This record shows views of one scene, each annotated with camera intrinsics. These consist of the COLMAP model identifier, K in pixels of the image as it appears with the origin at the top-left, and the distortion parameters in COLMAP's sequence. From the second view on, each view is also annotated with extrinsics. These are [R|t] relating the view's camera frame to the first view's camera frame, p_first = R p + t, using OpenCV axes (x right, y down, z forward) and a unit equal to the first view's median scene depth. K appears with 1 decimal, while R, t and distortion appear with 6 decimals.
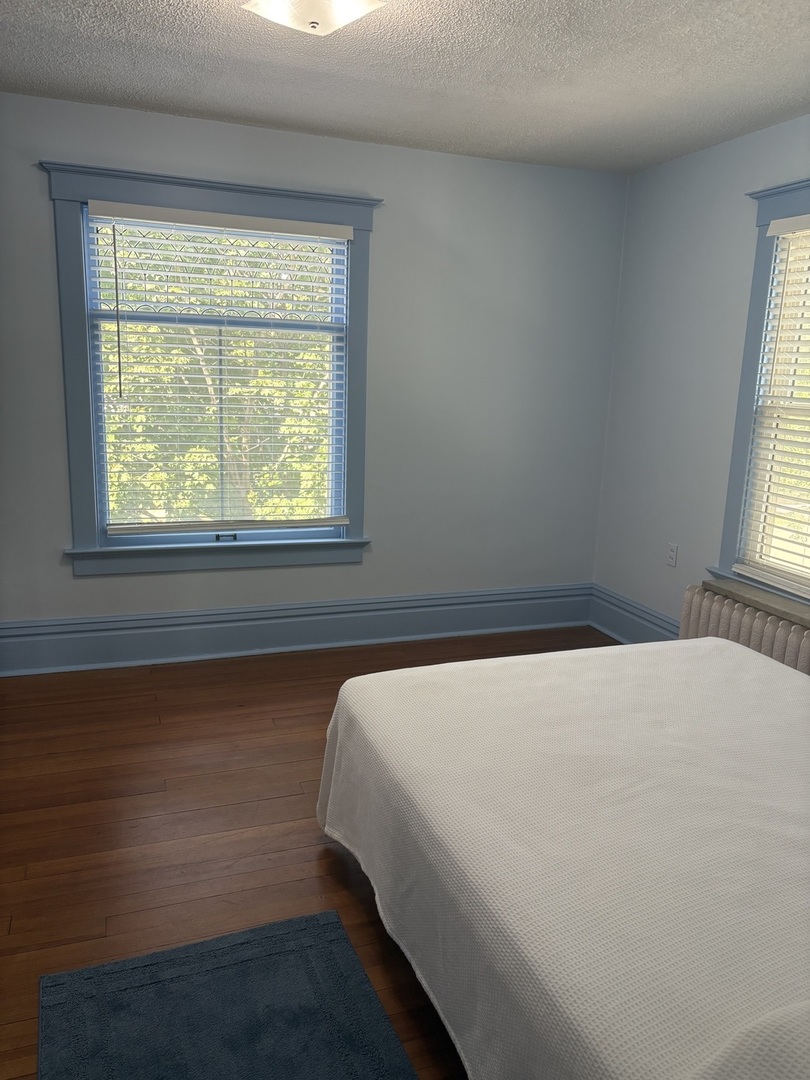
lens RADIAL K [[822.5, 0, 406.9], [0, 822.5, 540.3], [0, 0, 1]] dist [0.023324, -0.006148]
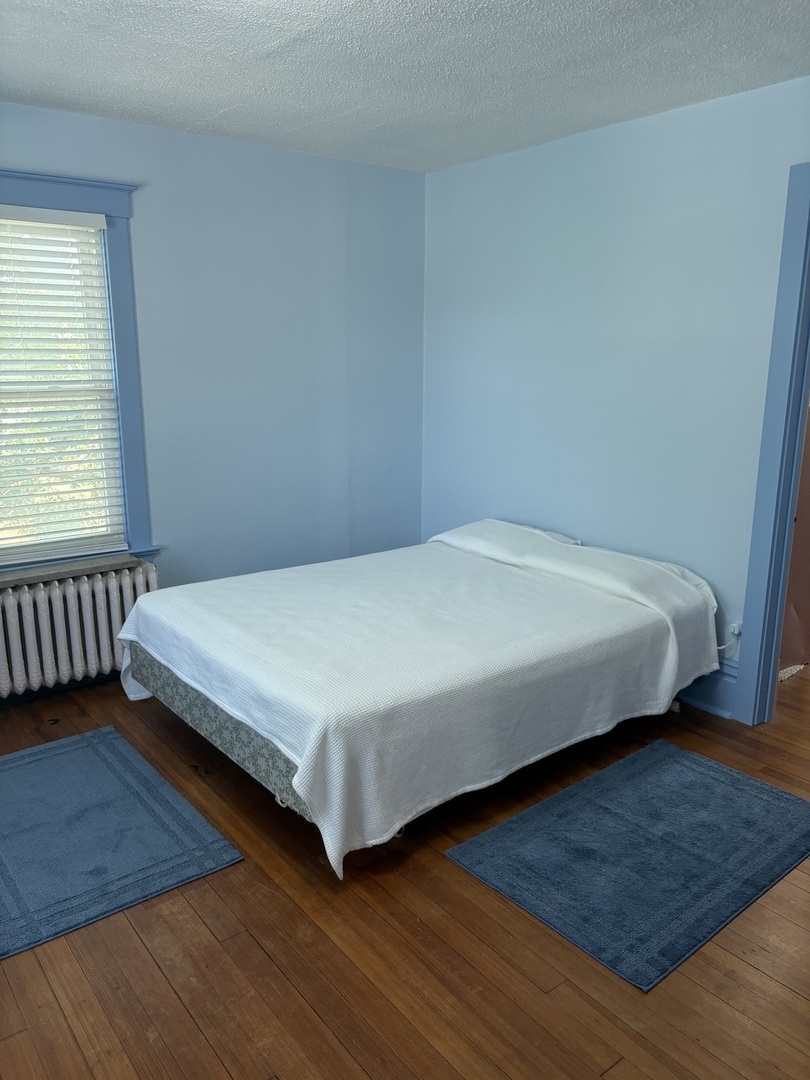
lens RADIAL K [[822.5, 0, 413.8], [0, 822.5, 534.9], [0, 0, 1]] dist [0.023324, -0.006148]
pose [[-0.303576, -0.246995, 0.920237, -0.591634], [0.185170, 0.932108, 0.311266, -0.188886], [-0.934641, 0.264893, -0.237229, 0.695816]]
